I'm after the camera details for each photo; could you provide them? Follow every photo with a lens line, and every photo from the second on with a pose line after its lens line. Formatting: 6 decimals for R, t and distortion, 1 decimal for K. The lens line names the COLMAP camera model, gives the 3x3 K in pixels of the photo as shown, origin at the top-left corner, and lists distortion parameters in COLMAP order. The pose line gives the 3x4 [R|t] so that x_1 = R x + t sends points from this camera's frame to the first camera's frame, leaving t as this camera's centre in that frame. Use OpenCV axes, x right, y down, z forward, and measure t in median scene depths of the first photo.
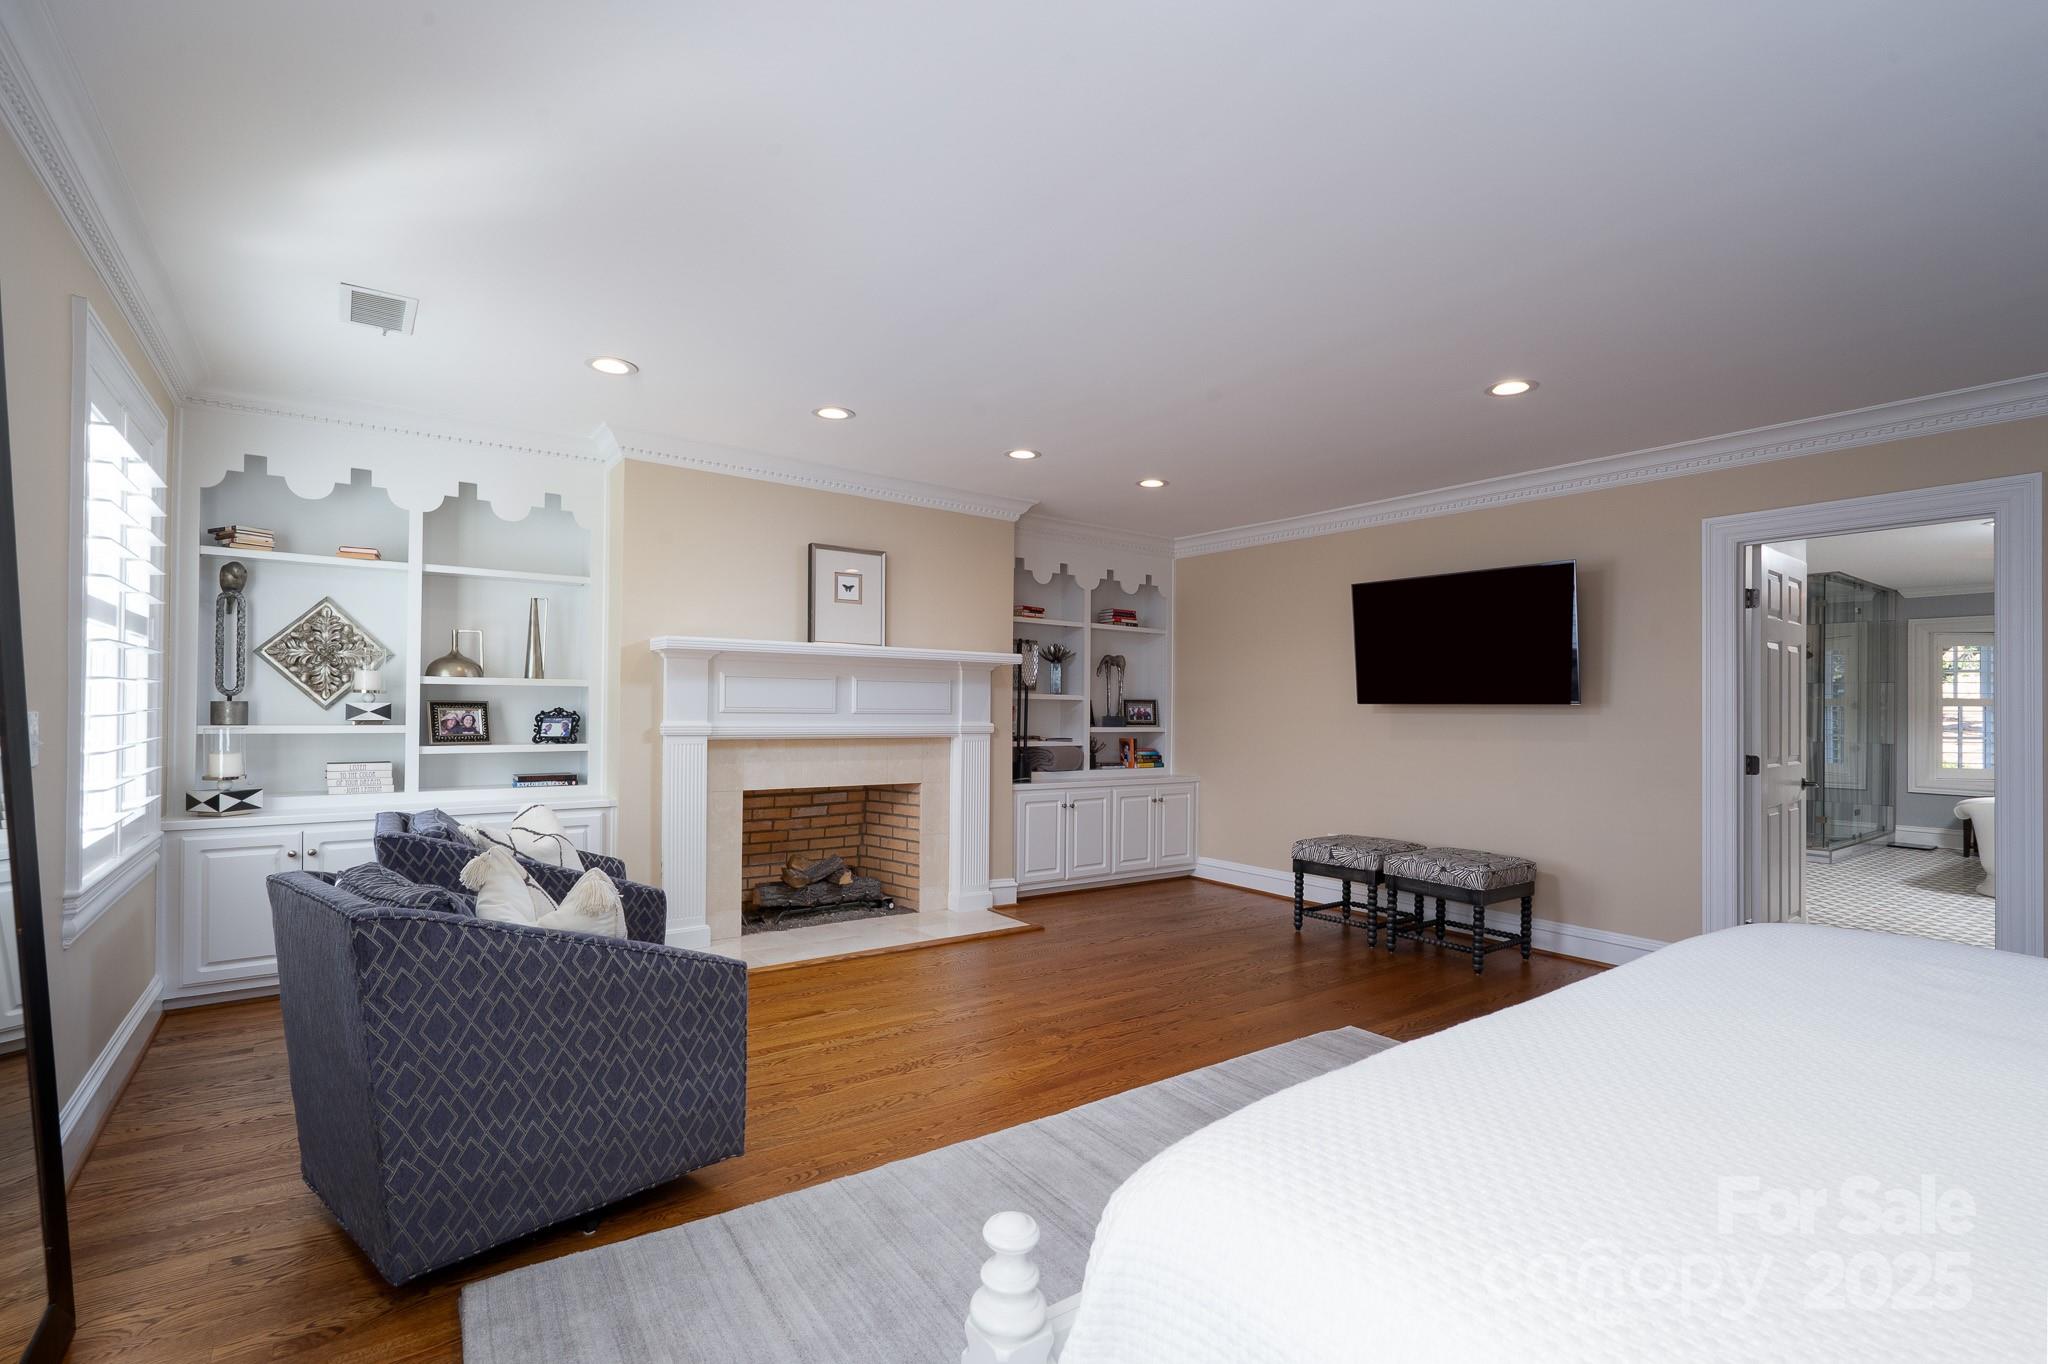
lens RADIAL K [[936.5, 0, 1020.5], [0, 936.5, 697.1], [0, 0, 1]] dist [-0.002004, -0.000151]
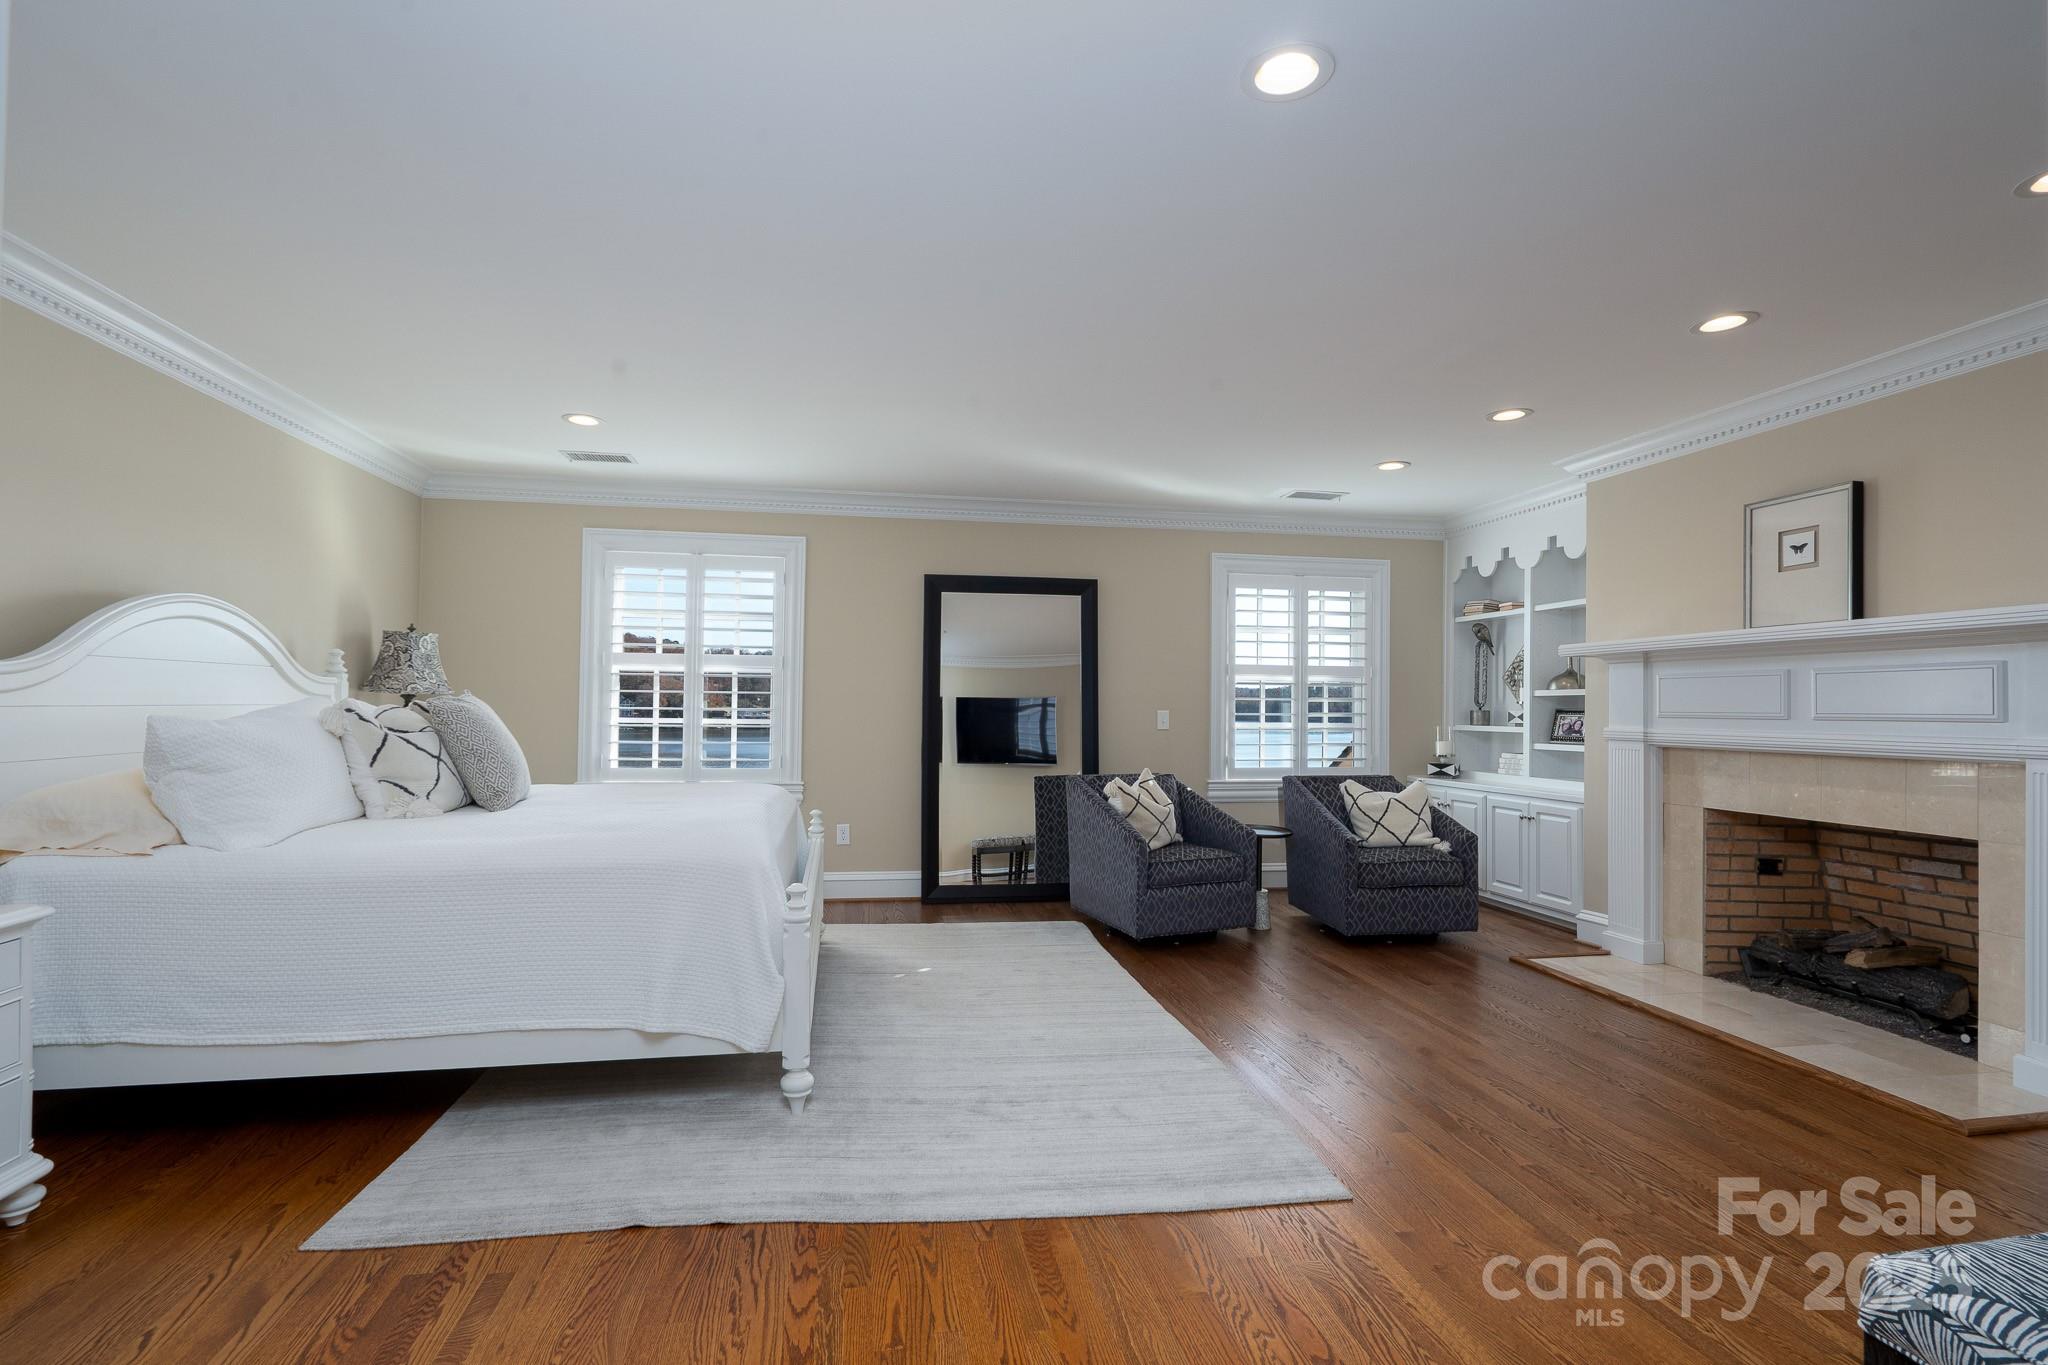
lens RADIAL K [[936.5, 0, 1019.4], [0, 936.5, 691.0], [0, 0, 1]] dist [-0.002004, -0.000151]
pose [[-0.425603, -0.032763, -0.904317, 0.763198], [-0.006220, 0.999427, -0.033282, 0.023842], [0.904888, -0.008540, -0.425563, 0.789937]]
